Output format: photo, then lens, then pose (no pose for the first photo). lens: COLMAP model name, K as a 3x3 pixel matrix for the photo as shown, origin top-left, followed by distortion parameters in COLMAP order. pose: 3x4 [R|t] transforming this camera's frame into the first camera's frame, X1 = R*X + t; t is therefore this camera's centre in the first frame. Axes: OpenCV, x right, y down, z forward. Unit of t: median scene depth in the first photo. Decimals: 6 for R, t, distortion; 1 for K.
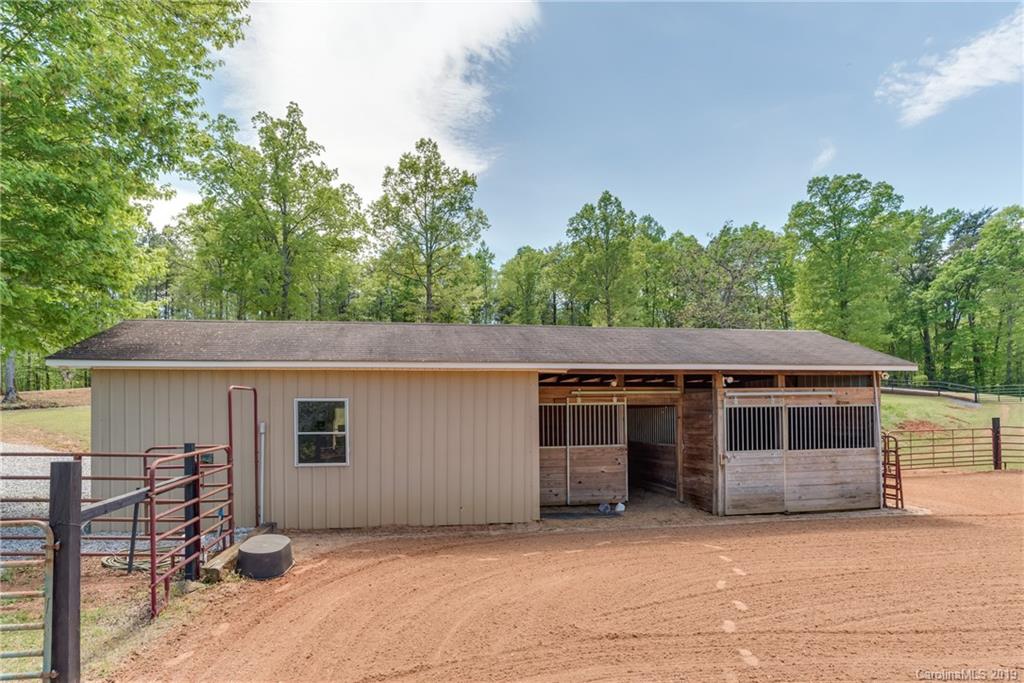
lens RADIAL K [[572.3, 0, 511.9], [0, 572.3, 357.2], [0, 0, 1]] dist [-0.024651, 0.002243]
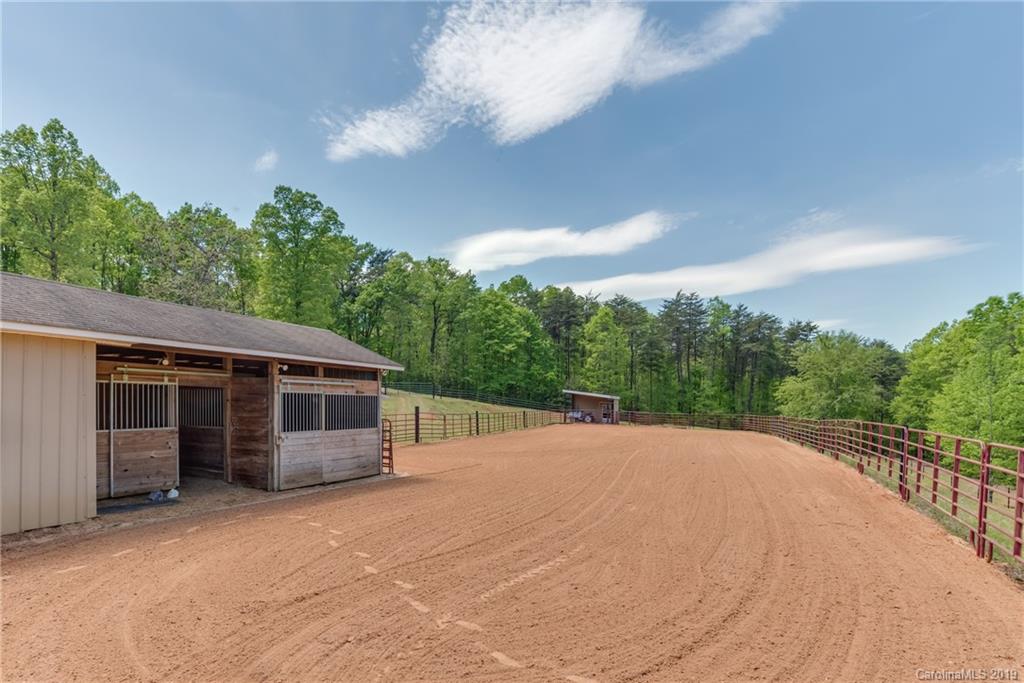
lens RADIAL K [[556.0, 0, 512.0], [0, 556.0, 341.5], [0, 0, 1]] dist [-0.084409, 0.042903]
pose [[0.557604, 0.109427, 0.822863, -0.244274], [-0.106005, 0.992544, -0.060158, 0.006713], [-0.823311, -0.053683, 0.565046, 0.044366]]
